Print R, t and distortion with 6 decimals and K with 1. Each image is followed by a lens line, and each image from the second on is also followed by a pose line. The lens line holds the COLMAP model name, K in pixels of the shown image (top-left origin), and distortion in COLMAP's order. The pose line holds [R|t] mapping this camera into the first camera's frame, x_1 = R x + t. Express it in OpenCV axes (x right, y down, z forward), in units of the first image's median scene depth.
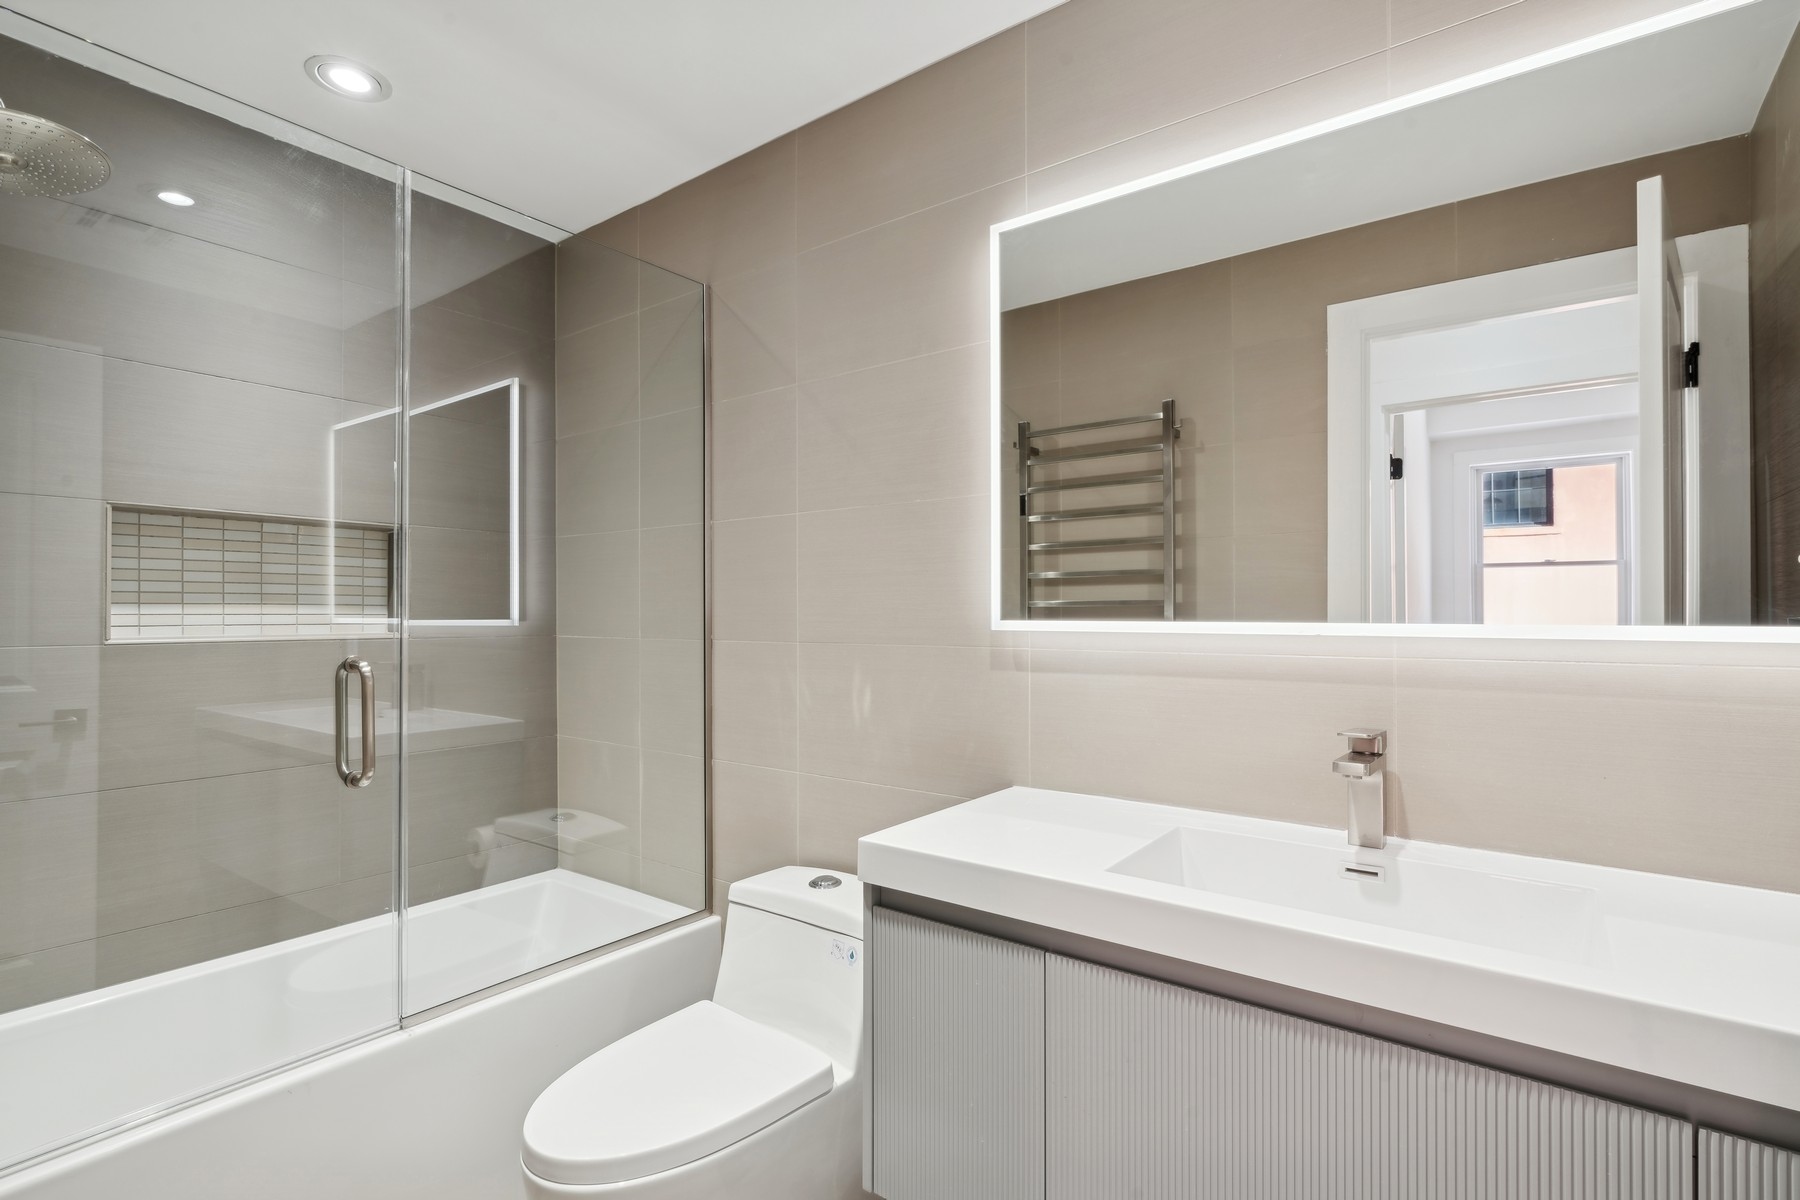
lens RADIAL K [[868.8, 0, 895.5], [0, 868.8, 604.3], [0, 0, 1]] dist [-0.001643, 0.000080]
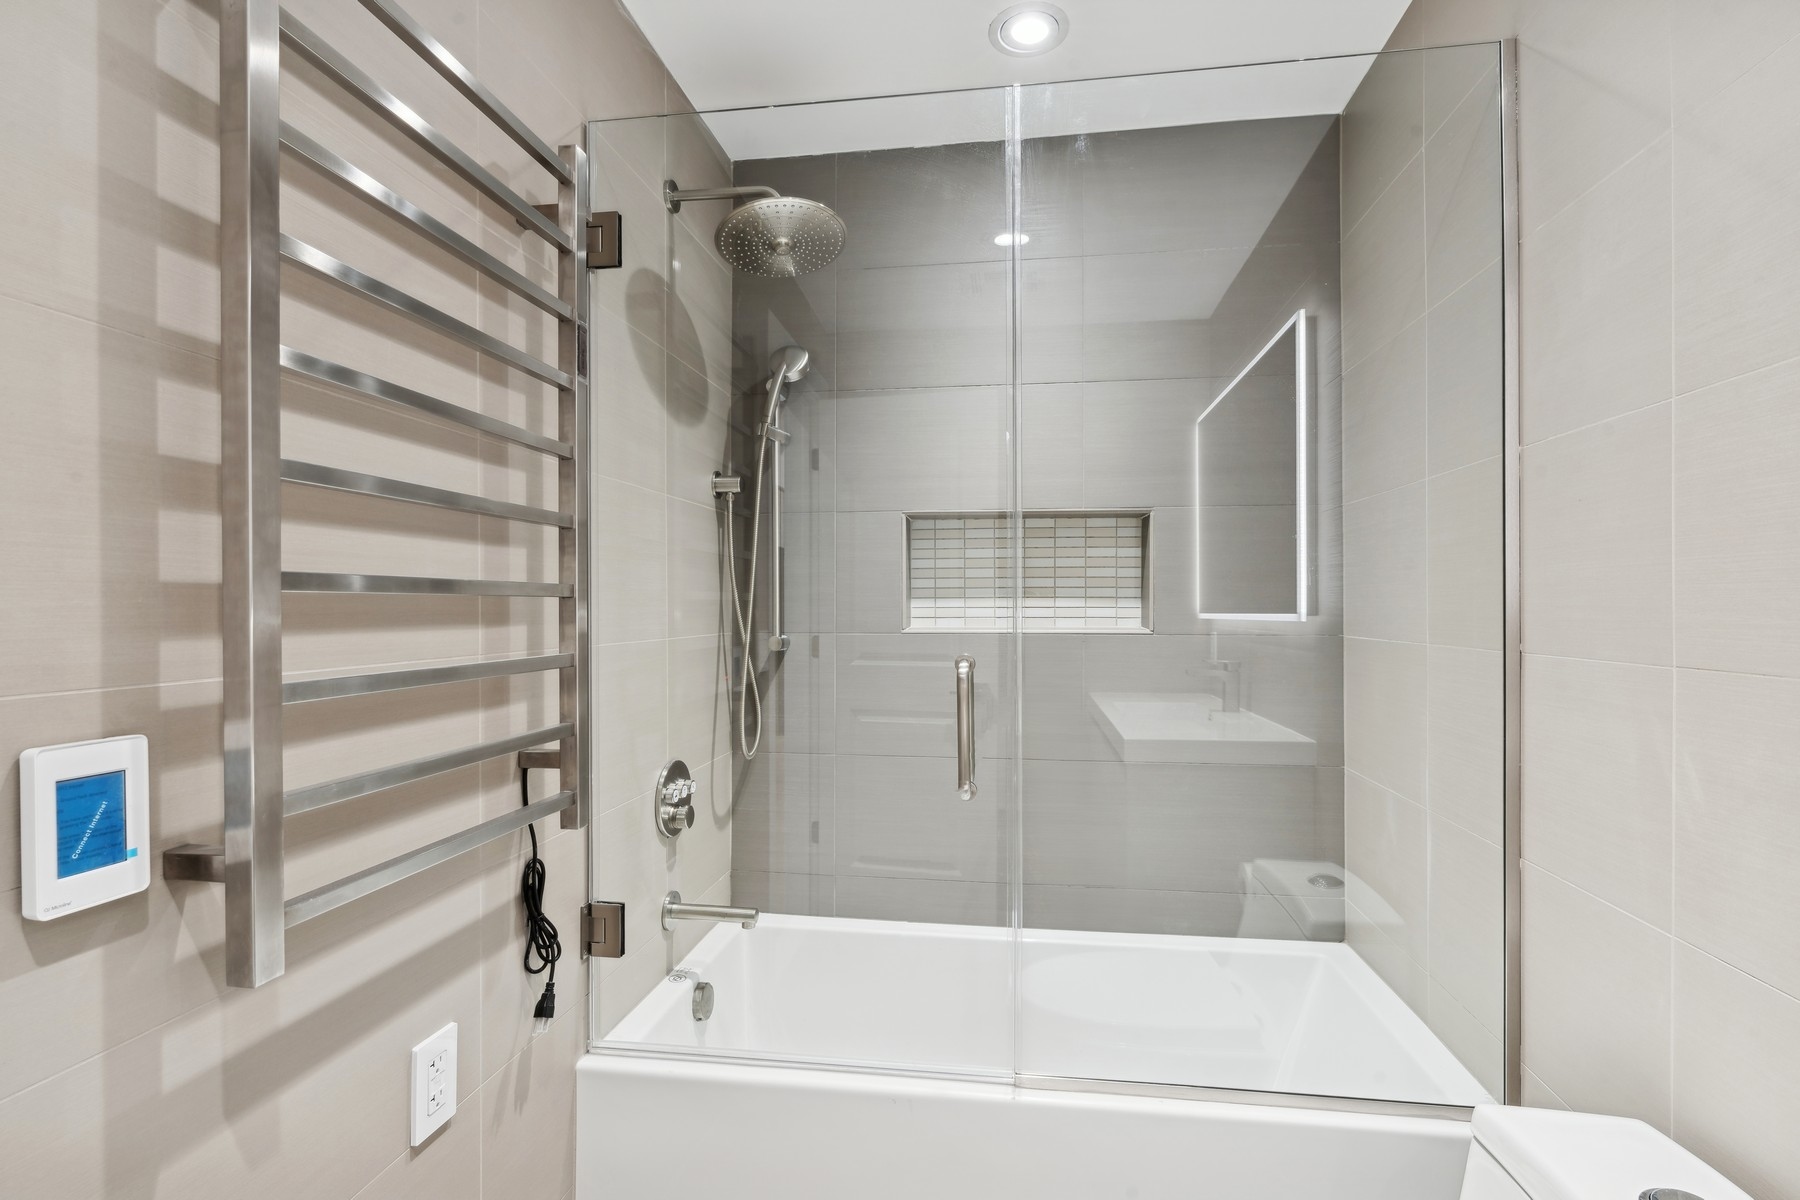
lens RADIAL K [[868.8, 0, 900.9], [0, 868.8, 606.6], [0, 0, 1]] dist [-0.001643, 0.000080]
pose [[0.473850, 0.002337, -0.880602, 0.102357], [0.012107, 0.999885, 0.009168, -0.000567], [0.880522, -0.015006, 0.473767, 0.341965]]
